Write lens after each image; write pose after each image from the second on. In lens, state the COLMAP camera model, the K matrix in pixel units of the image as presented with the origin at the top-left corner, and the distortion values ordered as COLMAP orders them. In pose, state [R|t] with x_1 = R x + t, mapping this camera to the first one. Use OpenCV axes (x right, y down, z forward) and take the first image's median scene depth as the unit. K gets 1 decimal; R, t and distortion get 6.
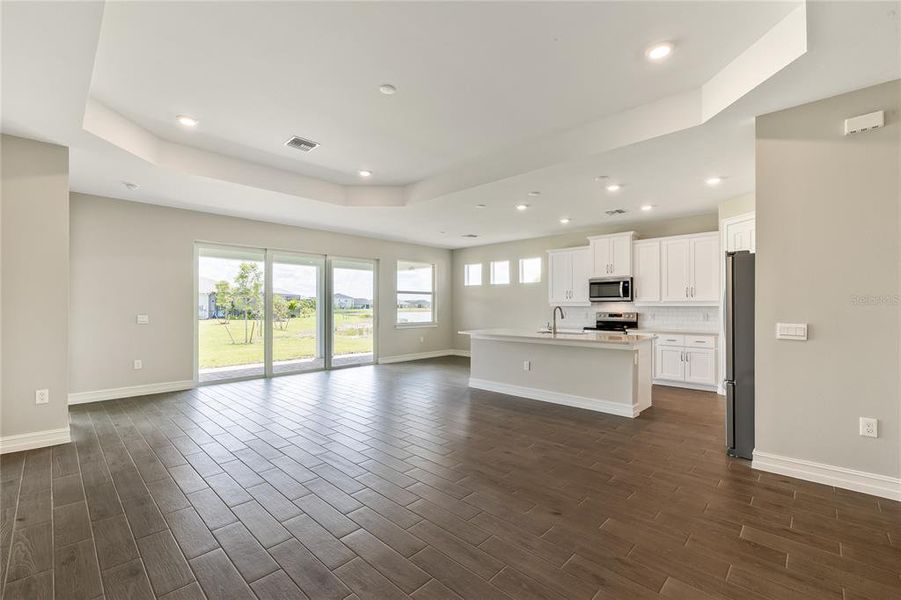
lens RADIAL K [[381.3, 0, 452.2], [0, 381.3, 306.1], [0, 0, 1]] dist [-0.001294, 0.000634]
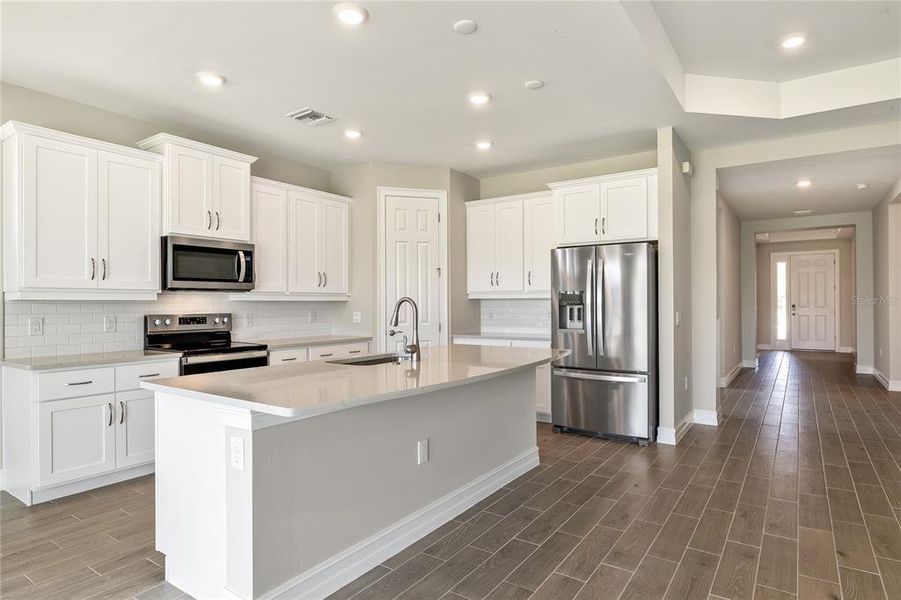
lens RADIAL K [[505.4, 0, 447.2], [0, 505.4, 302.5], [0, 0, 1]] dist [-0.007256, 0.001228]
pose [[-0.152052, 0.000015, 0.988373, -0.230763], [0.003969, 0.999992, 0.000595, 0.003344], [-0.988365, 0.004014, -0.152051, 0.772354]]
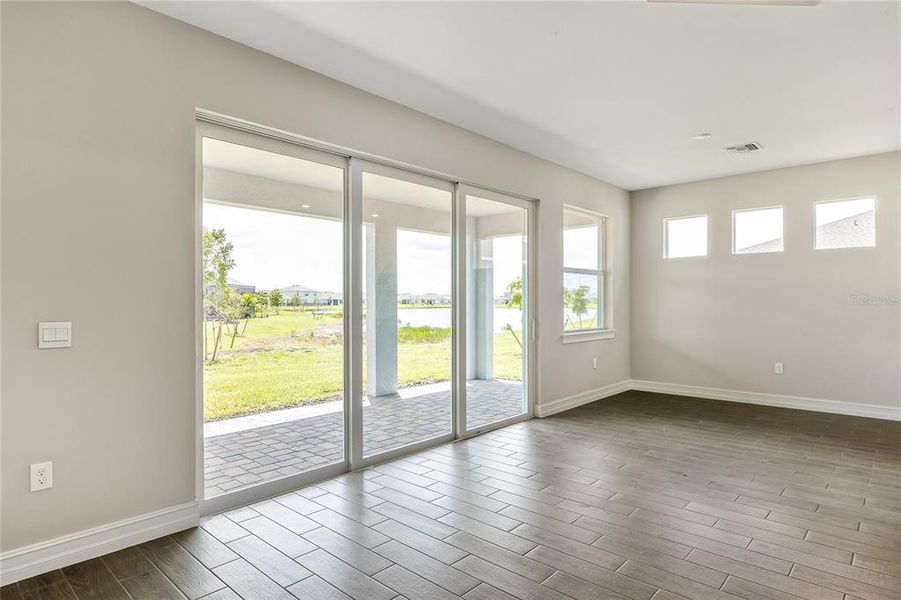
lens RADIAL K [[505.4, 0, 452.5], [0, 505.4, 300.1], [0, 0, 1]] dist [-0.007256, 0.001228]
pose [[0.999870, -0.004077, 0.015569, -0.361520], [0.004112, 0.999989, -0.002198, 0.004747], [-0.015559, 0.002262, 0.999876, 0.425854]]
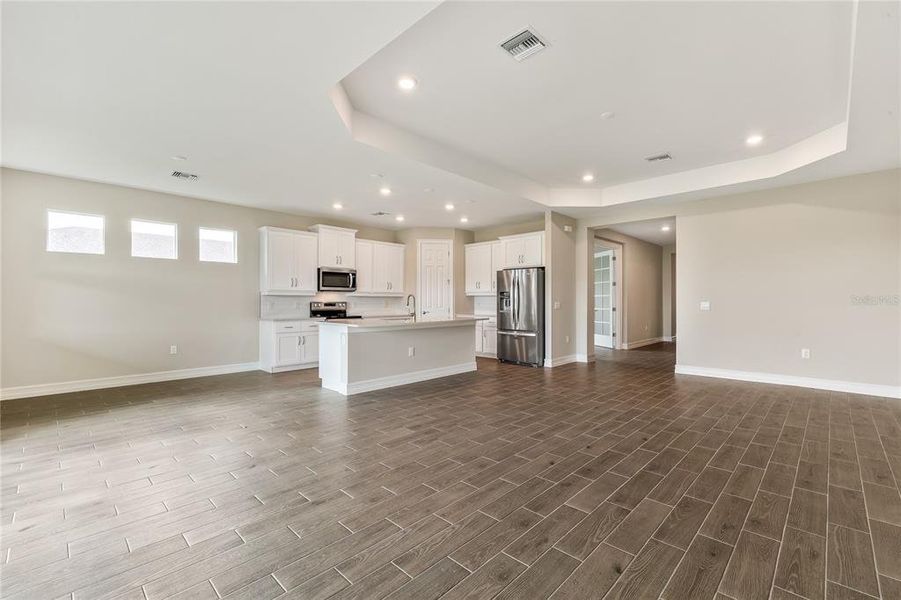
lens RADIAL K [[391.9, 0, 446.1], [0, 391.9, 301.9], [0, 0, 1]] dist [0.020565, 0.000094]
pose [[0.020036, -0.003700, 0.999792, -0.633982], [-0.001598, 0.999992, 0.003732, 0.012455], [-0.999798, -0.001673, 0.020030, 0.649332]]
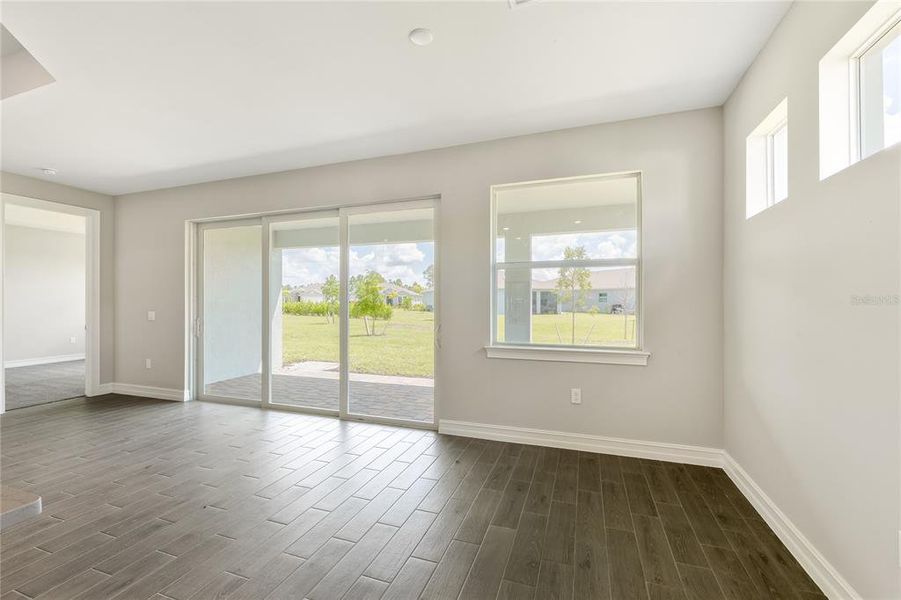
lens RADIAL K [[381.3, 0, 447.4], [0, 381.3, 300.7], [0, 0, 1]] dist [-0.001294, 0.000634]
pose [[0.407467, -0.002993, -0.913215, 0.246950], [-0.000391, 0.999994, -0.003452, 0.000850], [0.913220, 0.001764, 0.407464, 0.965090]]
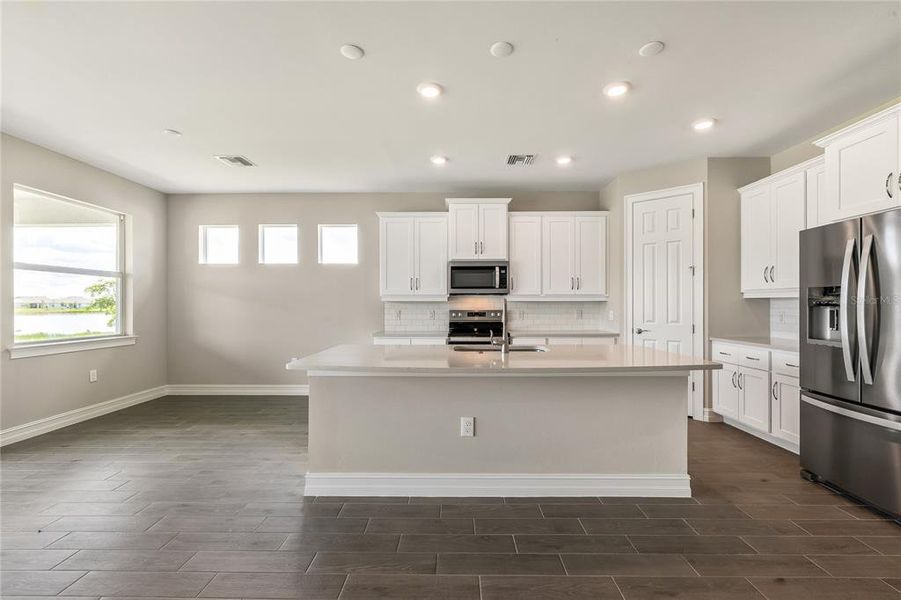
lens RADIAL K [[381.3, 0, 451.0], [0, 381.3, 306.8], [0, 0, 1]] dist [-0.001294, 0.000634]
pose [[0.734043, -0.006931, 0.679068, -0.097501], [0.002861, 0.999971, 0.007114, 0.005131], [-0.679097, -0.003279, 0.734041, 0.494158]]
